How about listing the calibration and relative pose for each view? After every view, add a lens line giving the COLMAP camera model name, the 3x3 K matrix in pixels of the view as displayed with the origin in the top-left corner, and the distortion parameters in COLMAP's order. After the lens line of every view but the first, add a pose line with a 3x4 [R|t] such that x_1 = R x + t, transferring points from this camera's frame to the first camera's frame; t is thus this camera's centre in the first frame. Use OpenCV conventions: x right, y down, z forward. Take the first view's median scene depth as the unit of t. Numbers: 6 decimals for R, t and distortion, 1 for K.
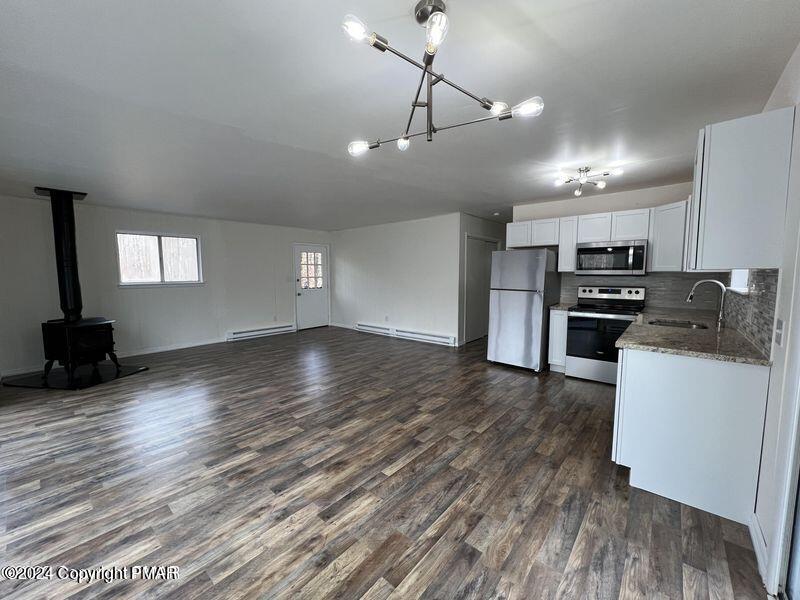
lens RADIAL K [[319.2, 0, 398.6], [0, 319.2, 301.9], [0, 0, 1]] dist [-0.001526, 0.000186]
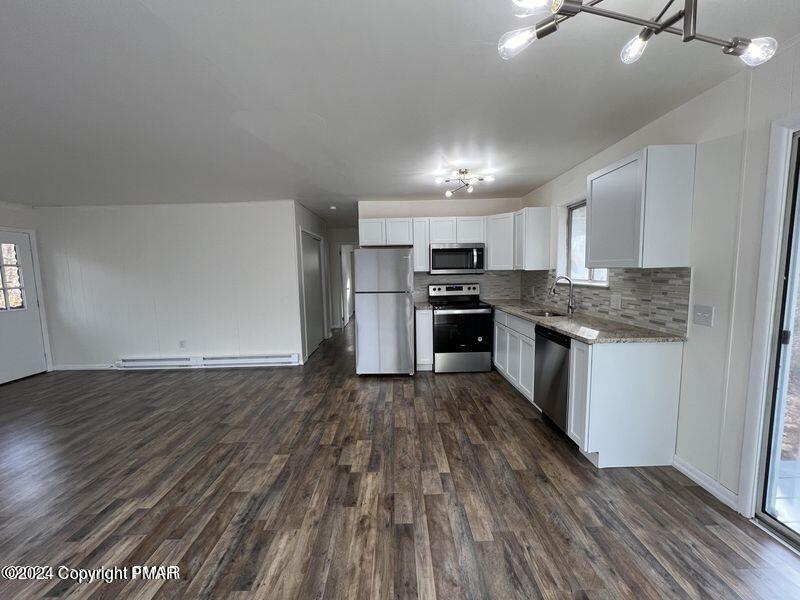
lens RADIAL K [[319.2, 0, 398.6], [0, 319.2, 301.9], [0, 0, 1]] dist [-0.001526, 0.000186]
pose [[0.750263, -0.077634, 0.656565, -0.234869], [0.078151, 0.996533, 0.028528, -0.036941], [-0.656504, 0.029908, 0.753729, 0.320574]]
